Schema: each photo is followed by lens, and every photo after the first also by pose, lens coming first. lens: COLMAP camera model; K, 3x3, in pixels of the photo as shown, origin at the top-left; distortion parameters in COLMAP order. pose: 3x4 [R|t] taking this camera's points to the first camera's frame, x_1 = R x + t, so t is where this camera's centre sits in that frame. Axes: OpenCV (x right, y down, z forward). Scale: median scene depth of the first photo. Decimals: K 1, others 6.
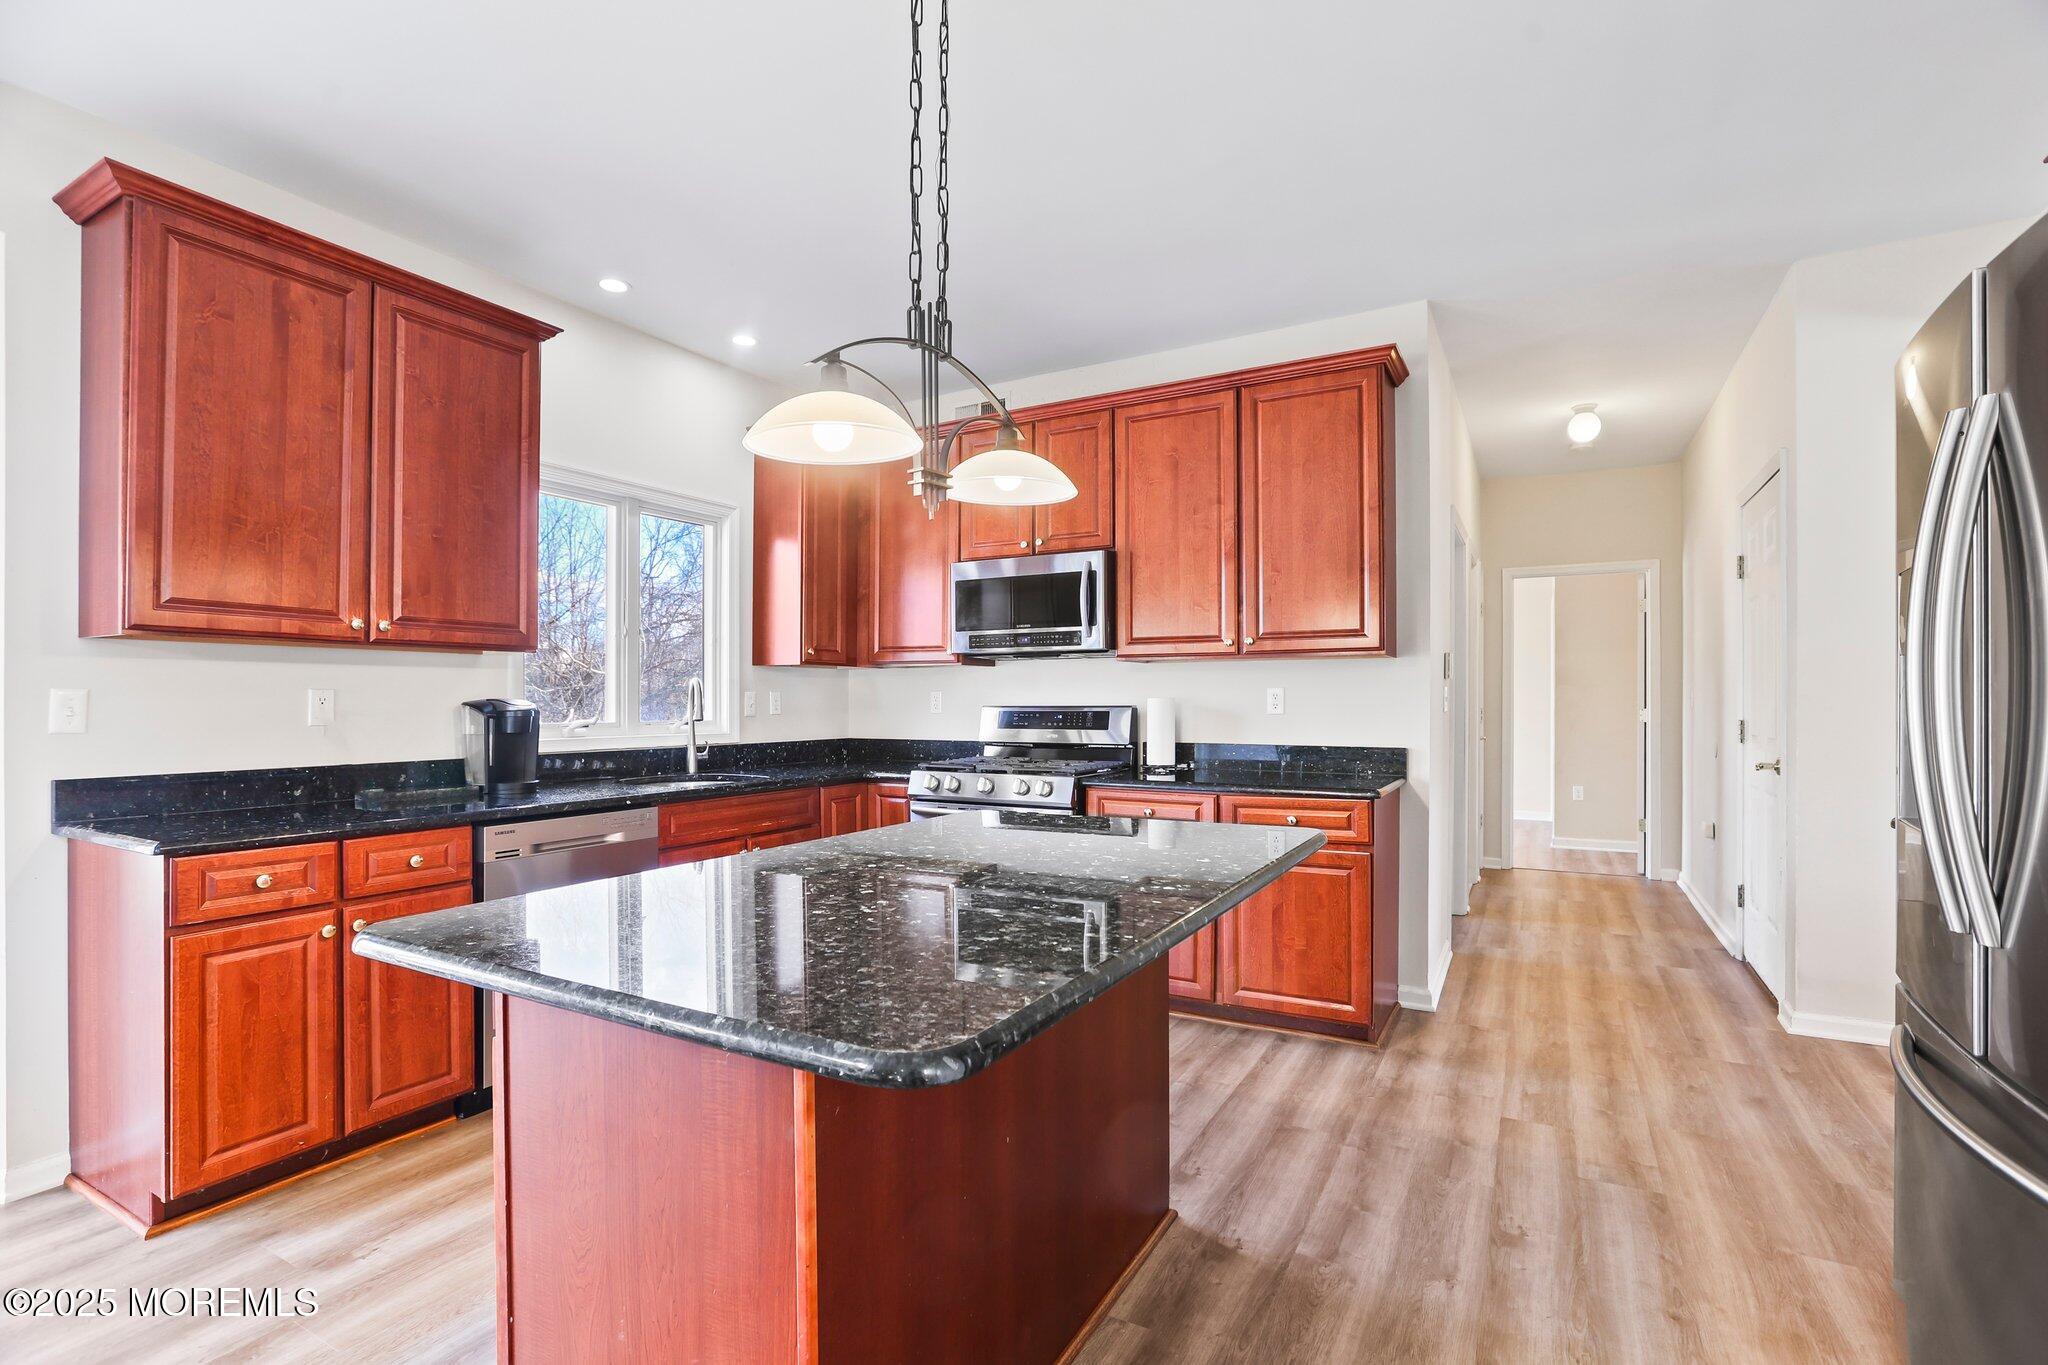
lens RADIAL K [[939.2, 0, 1011.2], [0, 939.2, 691.7], [0, 0, 1]] dist [-0.027965, 0.004072]
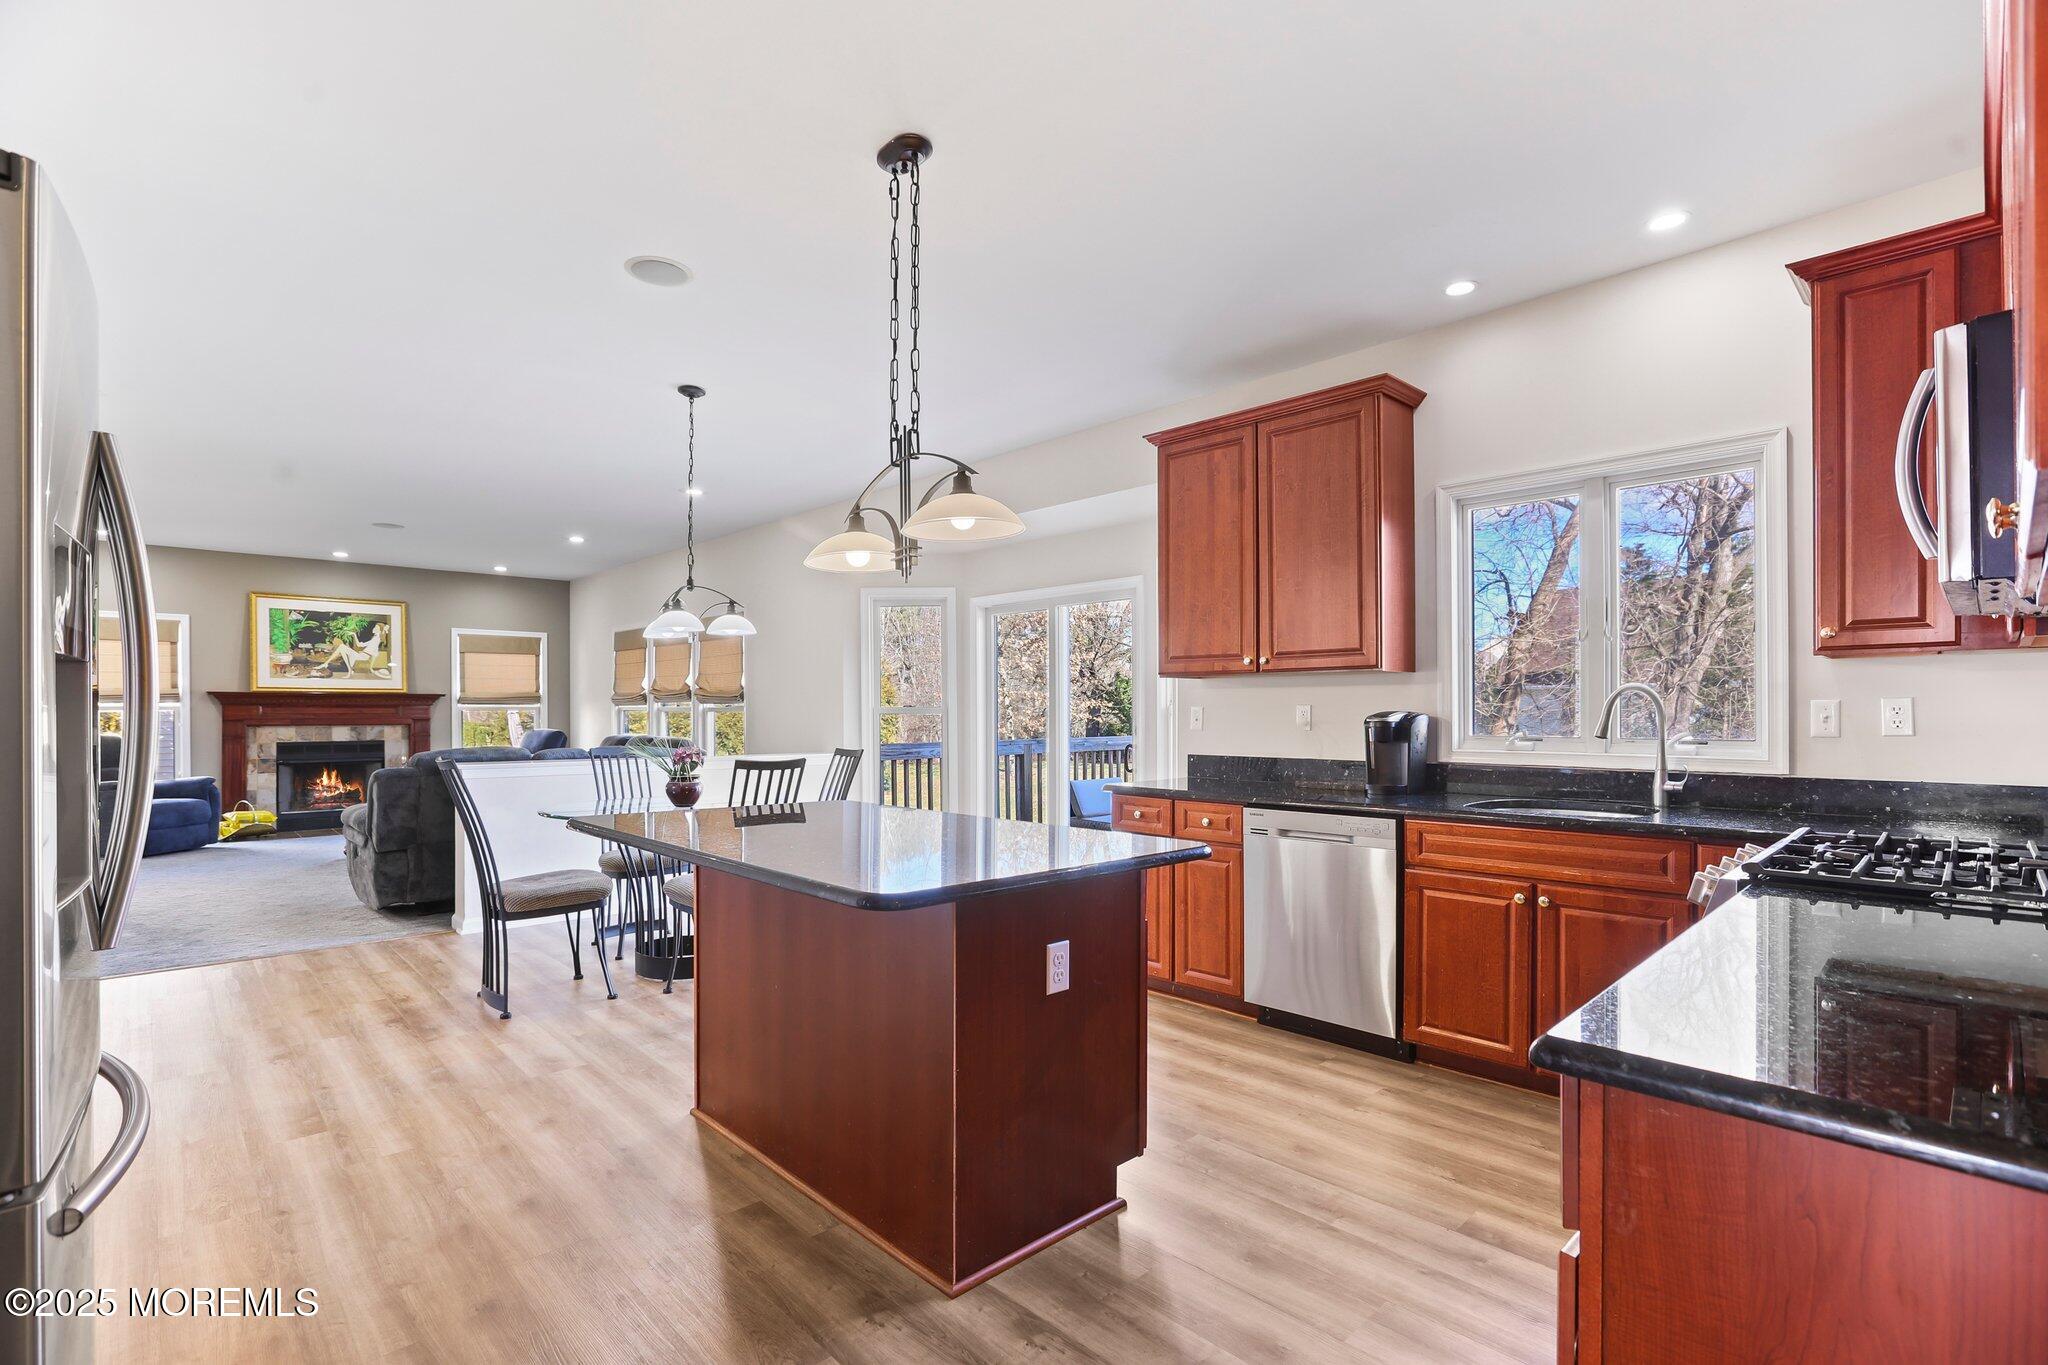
lens RADIAL K [[939.2, 0, 1030.0], [0, 939.2, 708.5], [0, 0, 1]] dist [-0.027965, 0.004072]
pose [[-0.285391, -0.001698, -0.958410, 0.559411], [0.010944, 0.999927, -0.005031, 0.004267], [0.958349, -0.011924, -0.285351, 0.740959]]
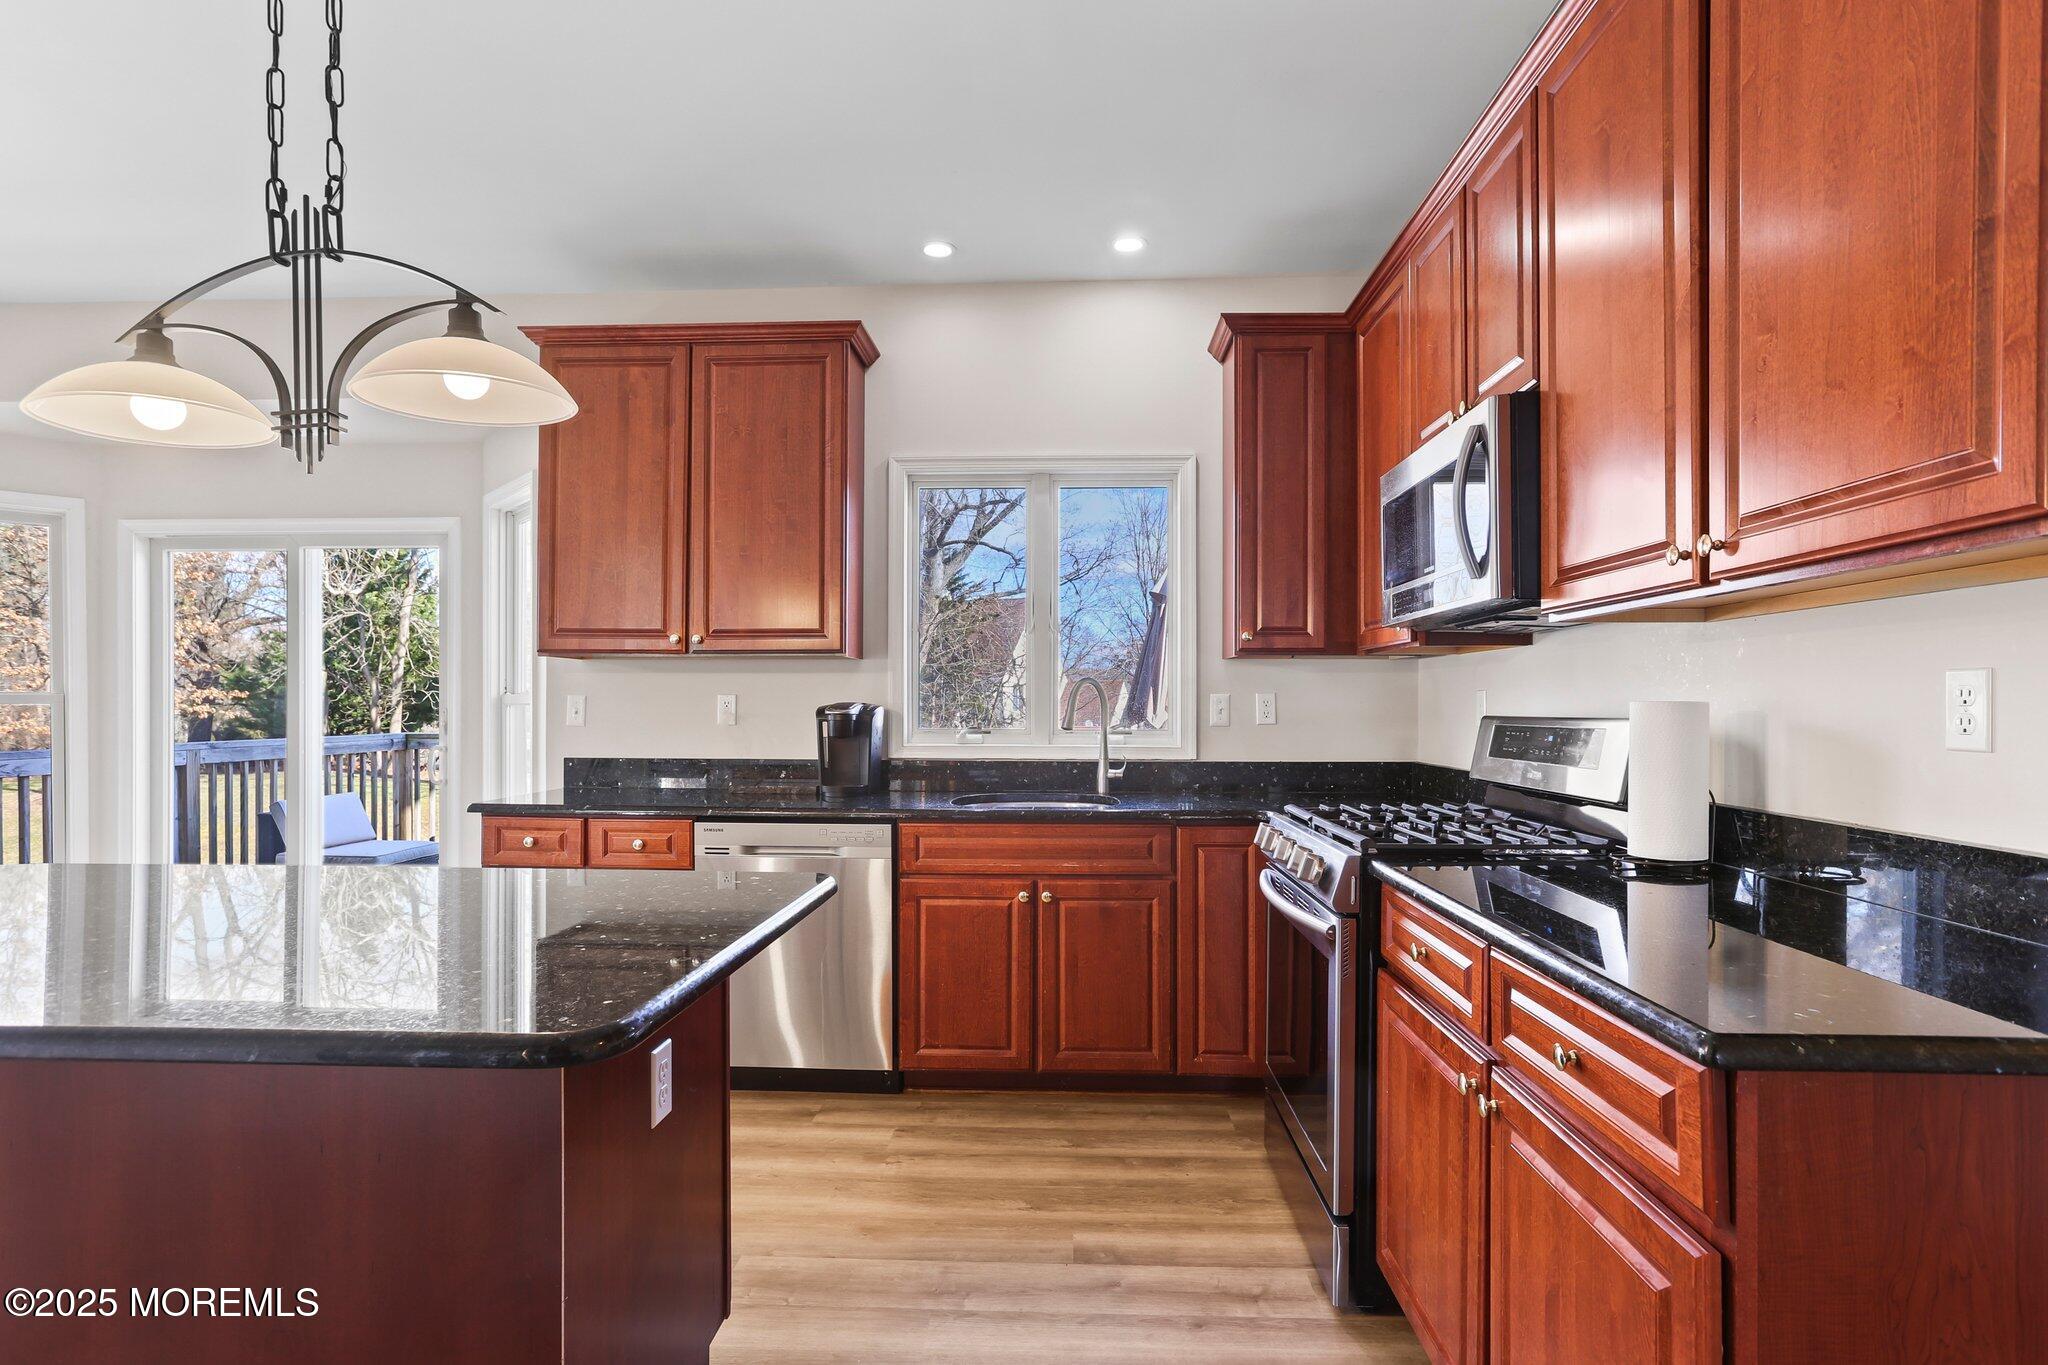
lens RADIAL K [[1031.3, 0, 1023.1], [0, 1031.3, 705.1], [0, 0, 1]] dist [-0.032814, 0.007585]
pose [[0.450996, 0.002465, -0.892522, 0.446794], [0.004478, 0.999977, 0.005025, 0.004539], [0.892515, -0.006263, 0.450975, 0.545518]]
